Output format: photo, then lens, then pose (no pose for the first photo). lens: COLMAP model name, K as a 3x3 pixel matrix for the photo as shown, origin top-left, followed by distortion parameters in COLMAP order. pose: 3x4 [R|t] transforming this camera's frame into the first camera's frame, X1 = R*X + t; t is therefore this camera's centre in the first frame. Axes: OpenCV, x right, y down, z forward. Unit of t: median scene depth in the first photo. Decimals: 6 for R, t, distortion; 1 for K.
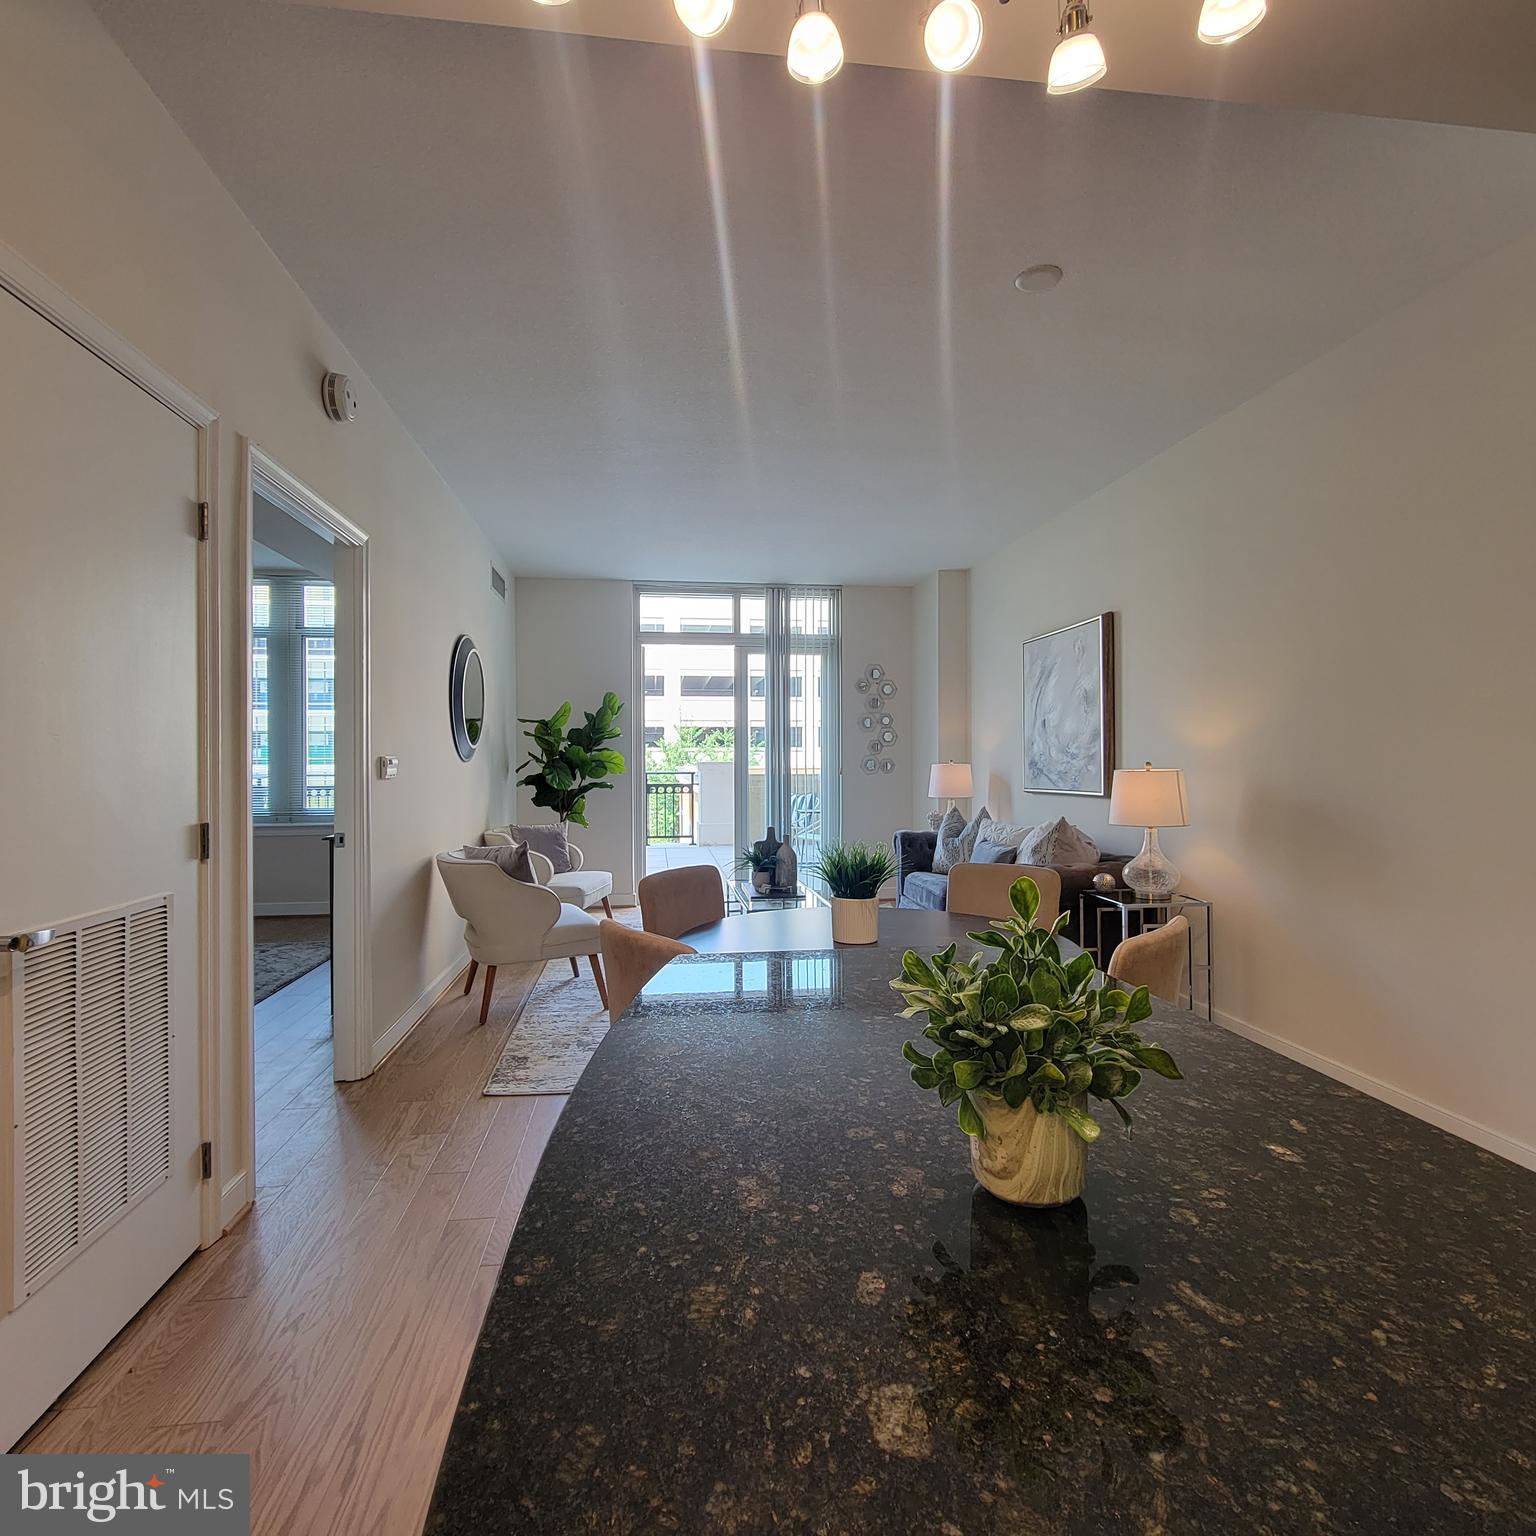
lens RADIAL K [[833.2, 0, 759.0], [0, 833.2, 762.2], [0, 0, 1]] dist [-0.002375, 0.000101]
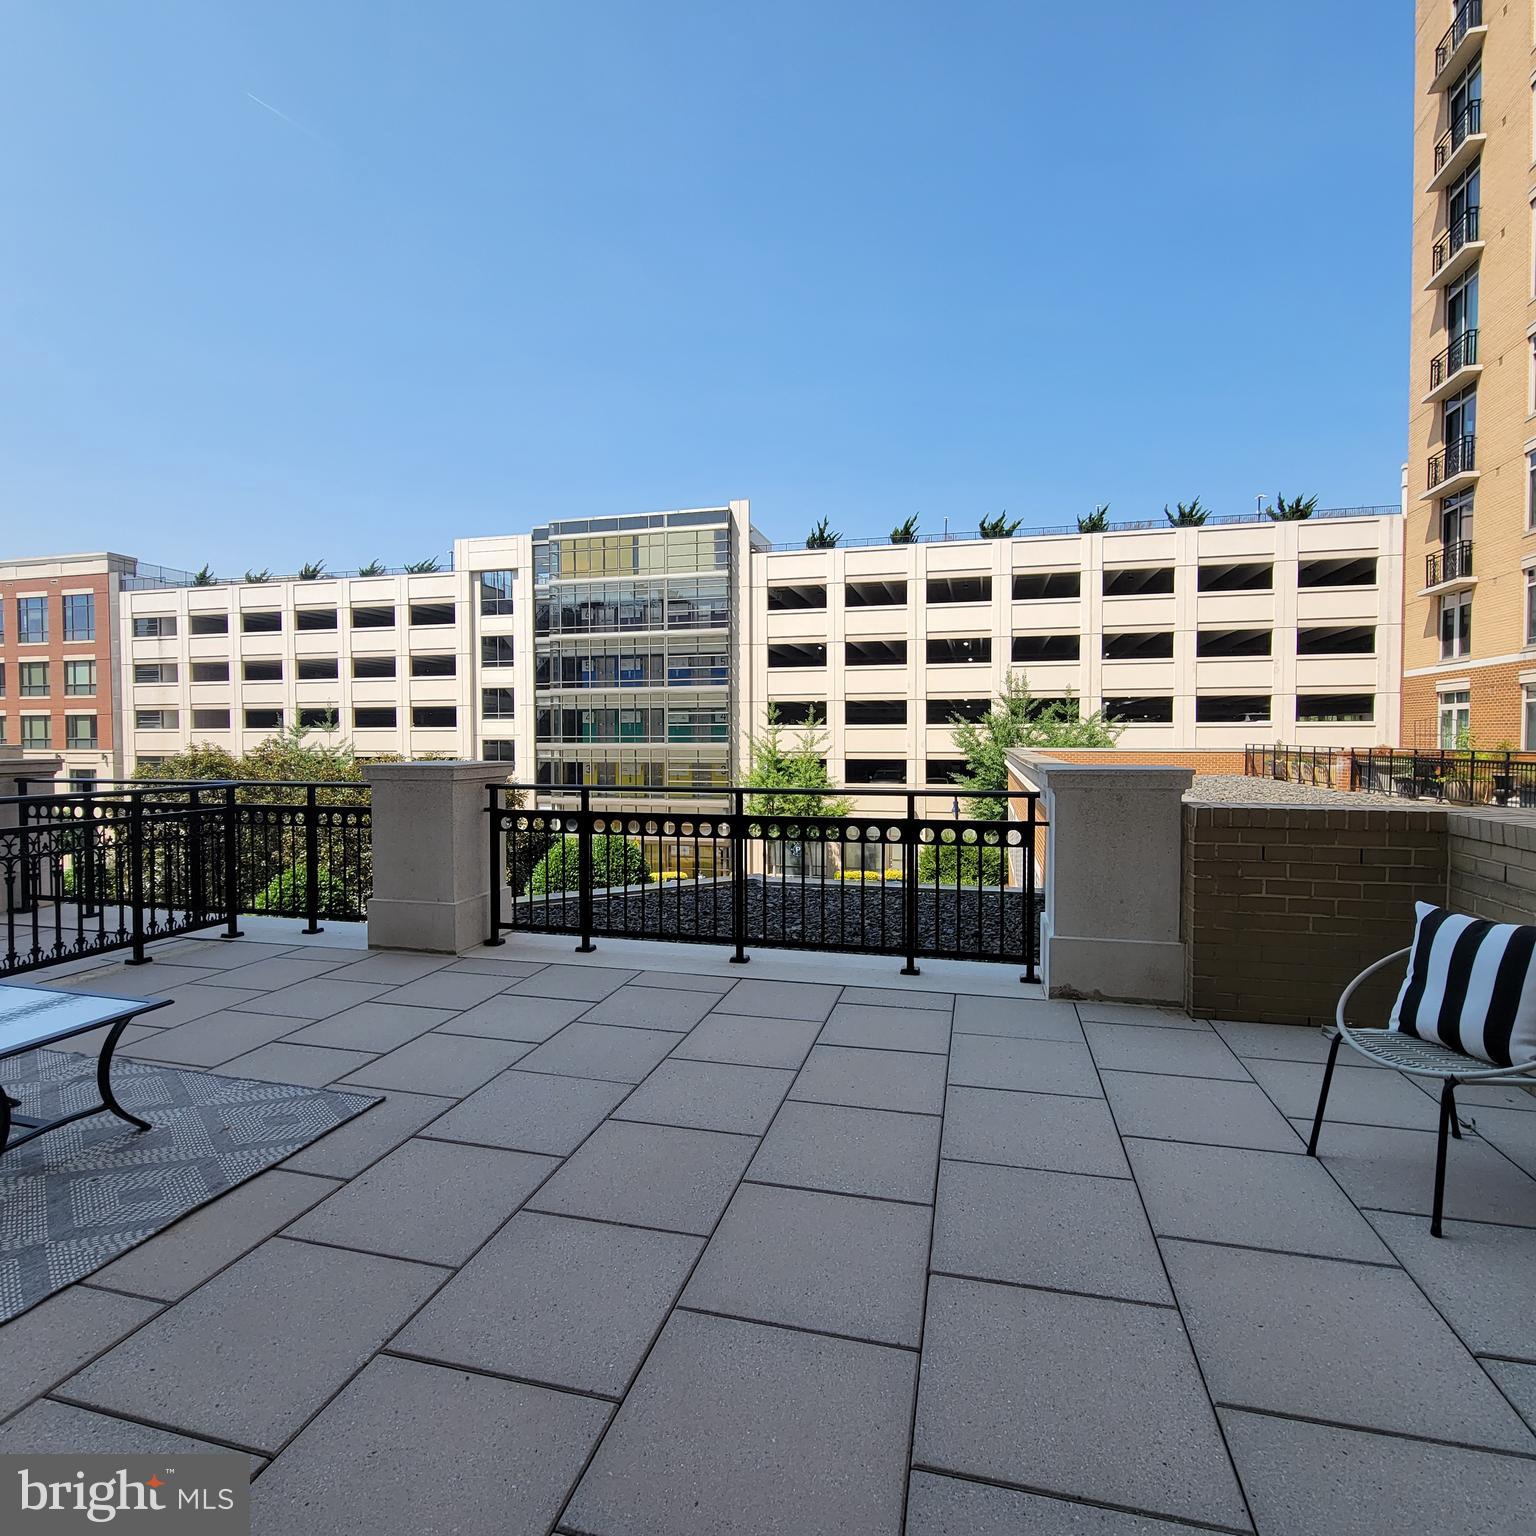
lens RADIAL K [[833.2, 0, 759.0], [0, 833.2, 762.2], [0, 0, 1]] dist [-0.002375, 0.000101]
pose [[0.925569, 0.013121, -0.378351, -0.101316], [-0.002069, 0.999560, 0.029603, -0.025979], [0.378572, -0.026617, 0.925189, 1.183744]]
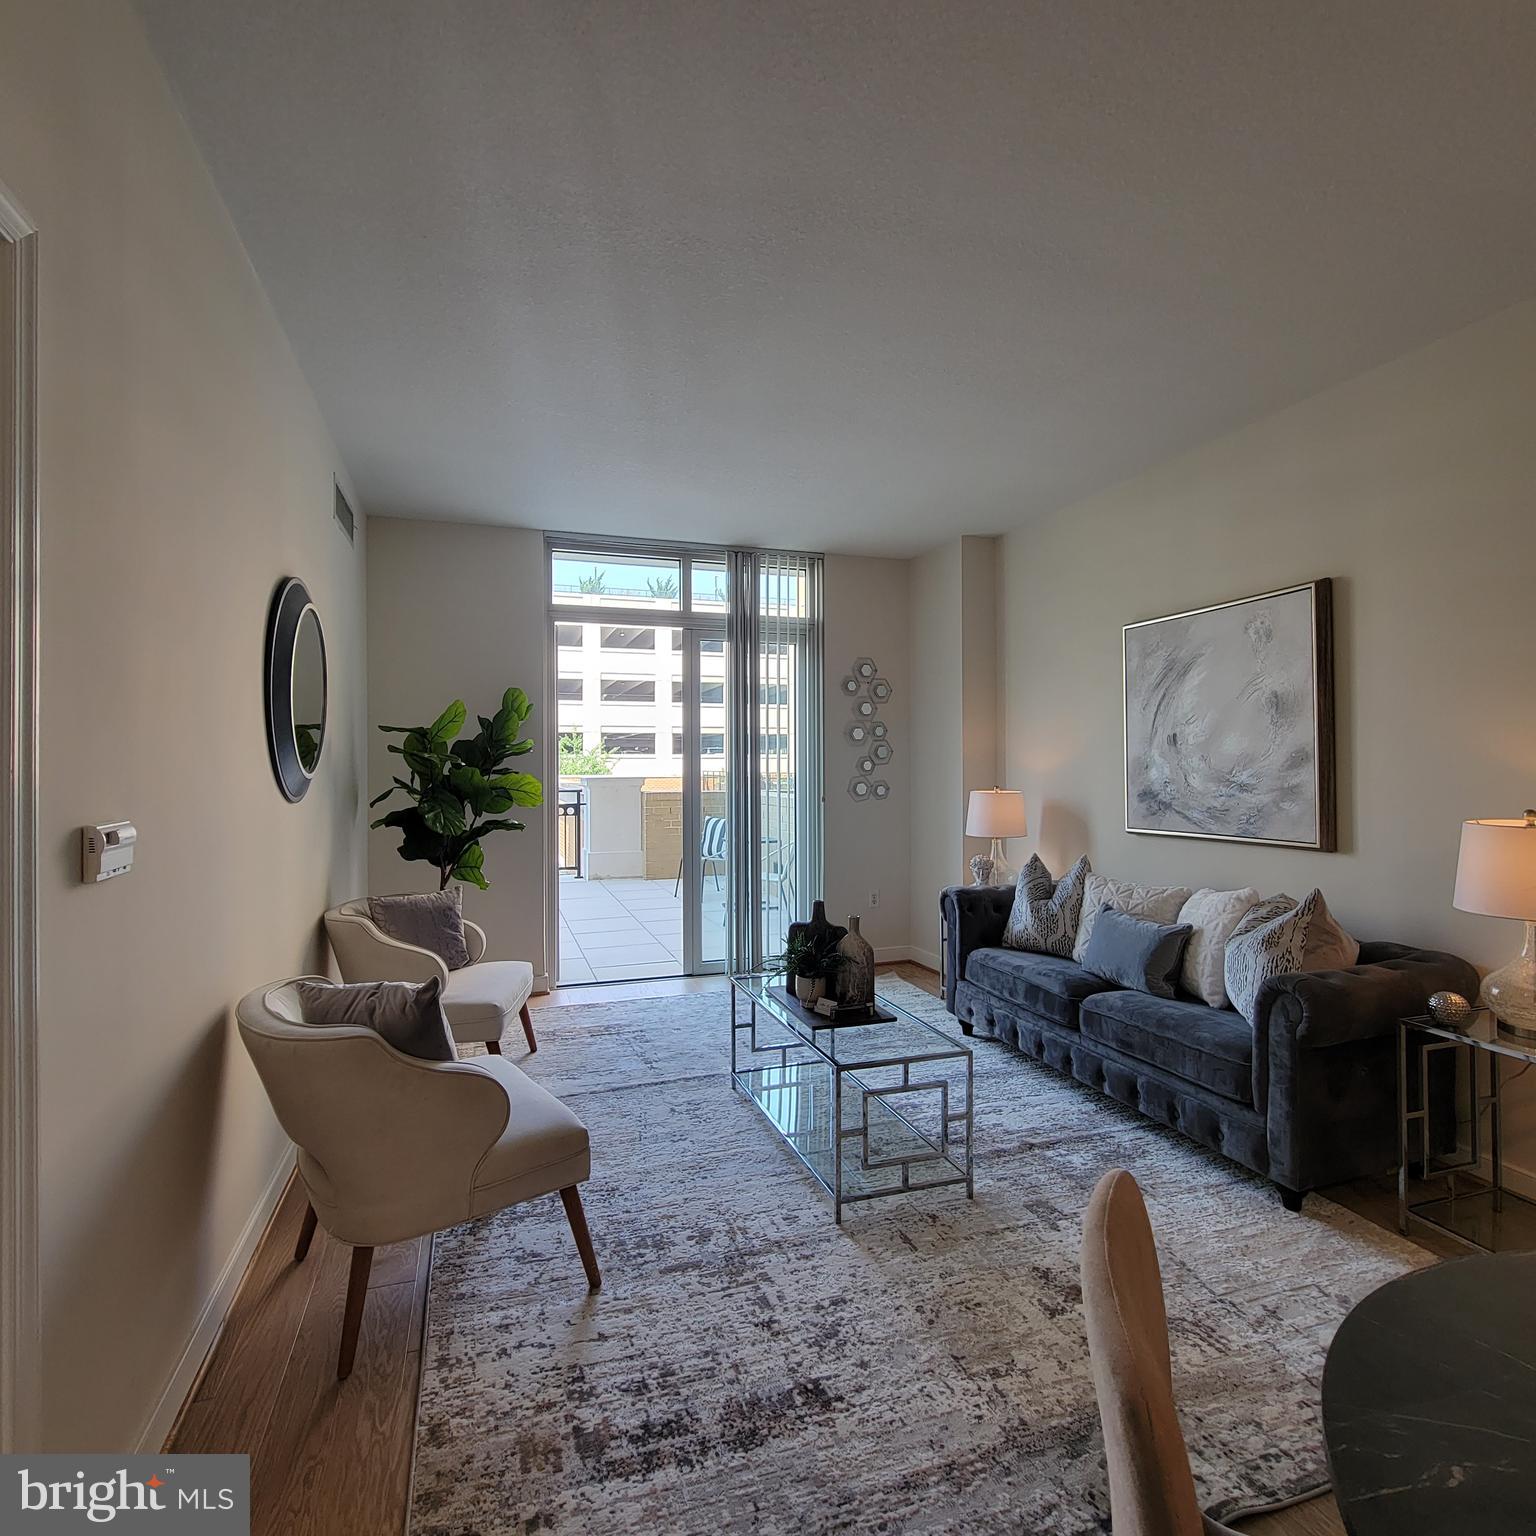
lens RADIAL K [[833.2, 0, 759.0], [0, 833.2, 762.2], [0, 0, 1]] dist [-0.002375, 0.000101]
pose [[0.981810, 0.000040, 0.189864, -0.120868], [0.001255, 0.999977, -0.006698, -0.019037], [-0.189860, 0.006815, 0.981788, 0.311077]]
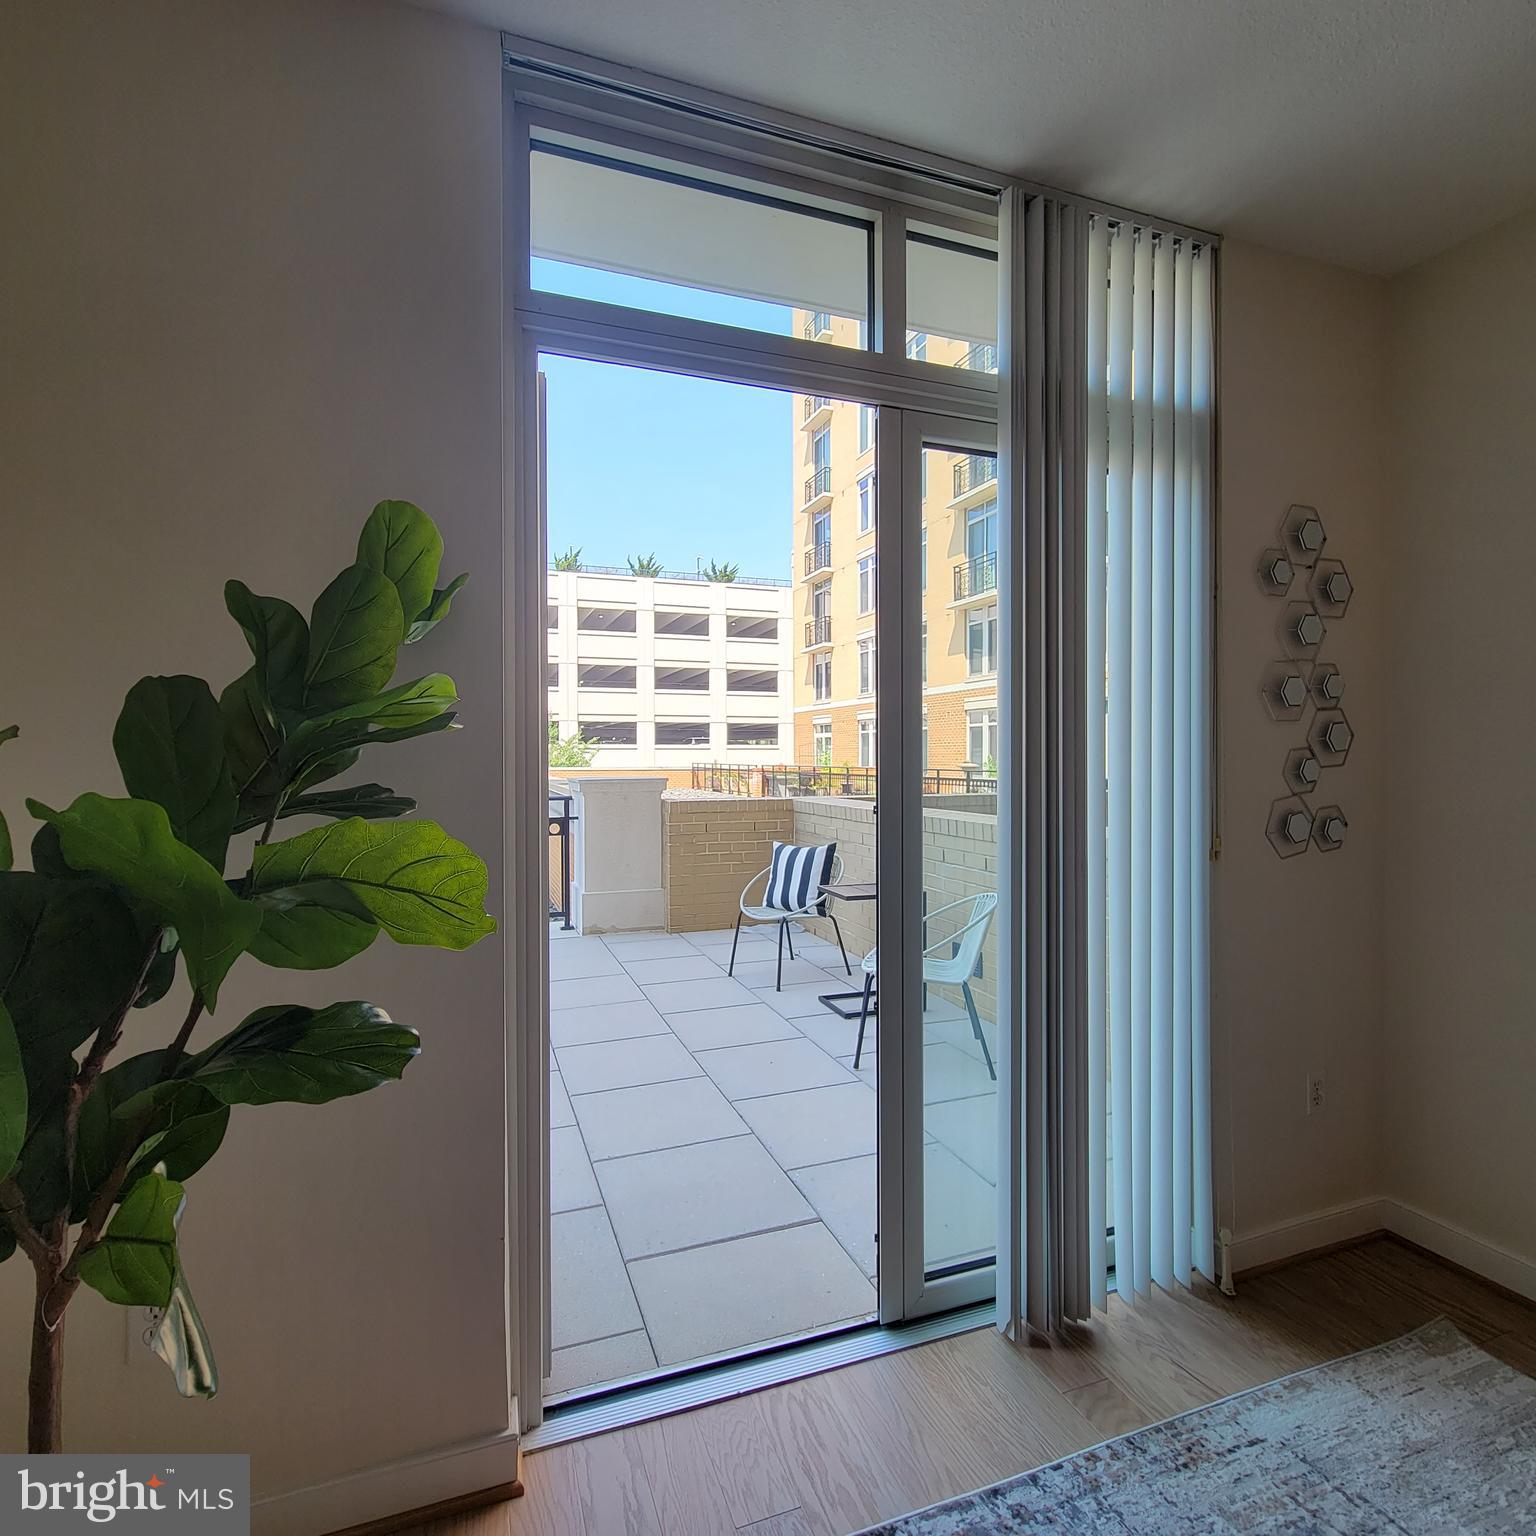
lens RADIAL K [[833.2, 0, 759.0], [0, 833.2, 762.2], [0, 0, 1]] dist [-0.002375, 0.000101]
pose [[0.975568, -0.000265, 0.219697, -0.151745], [-0.000703, 0.999990, 0.004326, -0.026079], [-0.219696, -0.004375, 0.975559, 0.867437]]
